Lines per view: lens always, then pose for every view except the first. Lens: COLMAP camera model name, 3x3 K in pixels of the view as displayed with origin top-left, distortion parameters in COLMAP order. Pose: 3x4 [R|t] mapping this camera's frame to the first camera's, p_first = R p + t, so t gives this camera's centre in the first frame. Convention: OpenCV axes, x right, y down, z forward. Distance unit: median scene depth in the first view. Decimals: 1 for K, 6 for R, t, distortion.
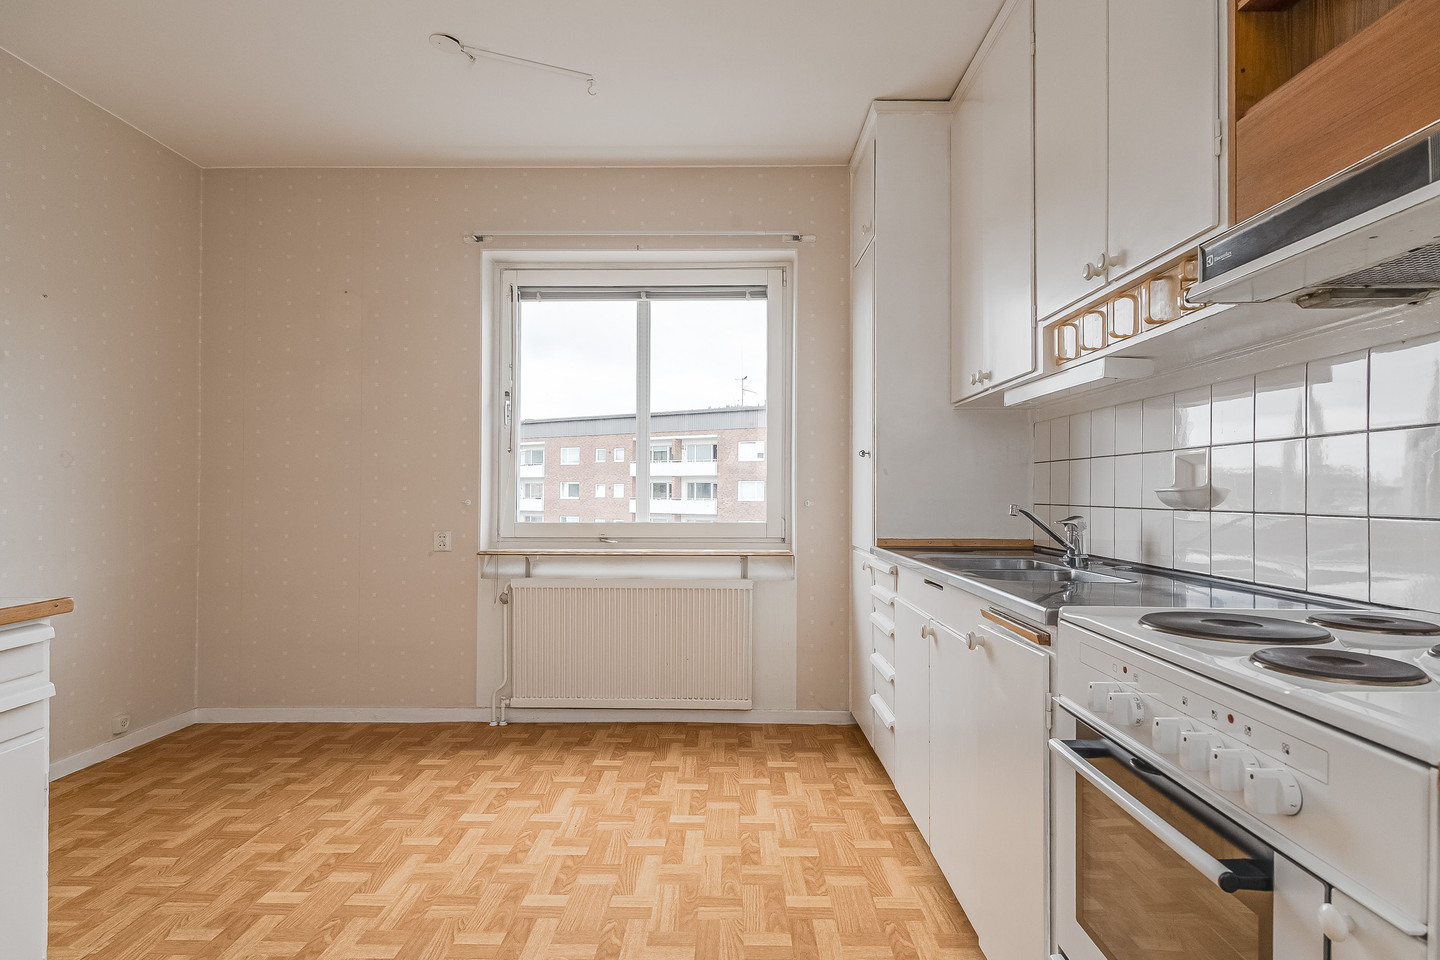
lens RADIAL K [[780.5, 0, 720.0], [0, 780.5, 480.0], [0, 0, 1]] dist [0.000016, 0.000615]
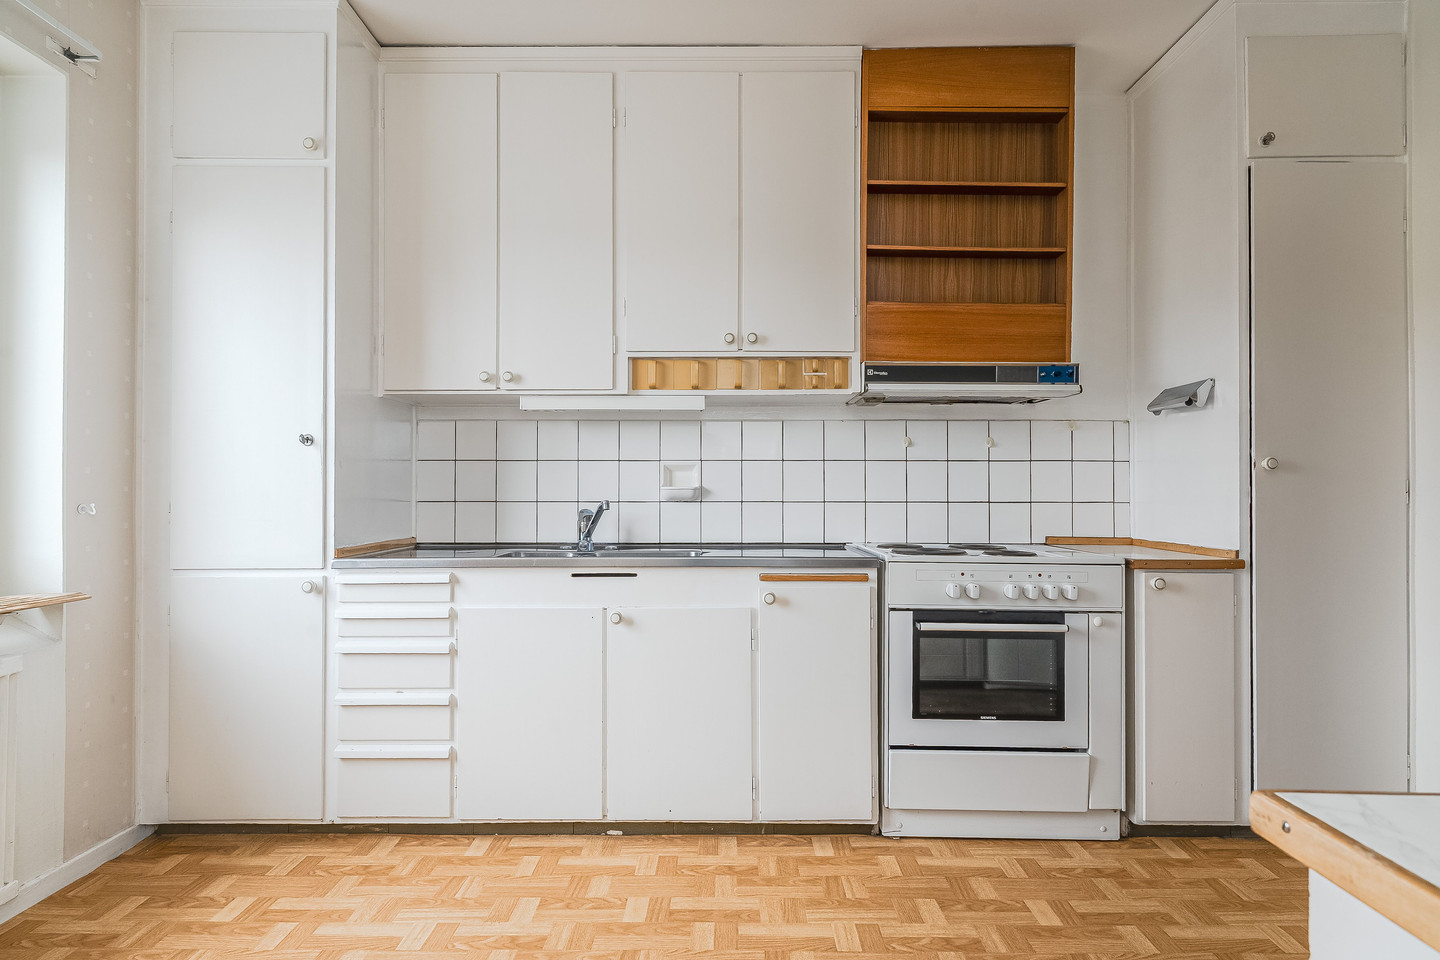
lens RADIAL K [[780.5, 0, 720.0], [0, 780.5, 480.0], [0, 0, 1]] dist [0.000016, 0.000615]
pose [[-0.009707, 0.008202, 0.999919, -0.599628], [-0.016113, 0.999835, -0.008358, 0.005591], [-0.999823, -0.016192, -0.009573, 0.628730]]
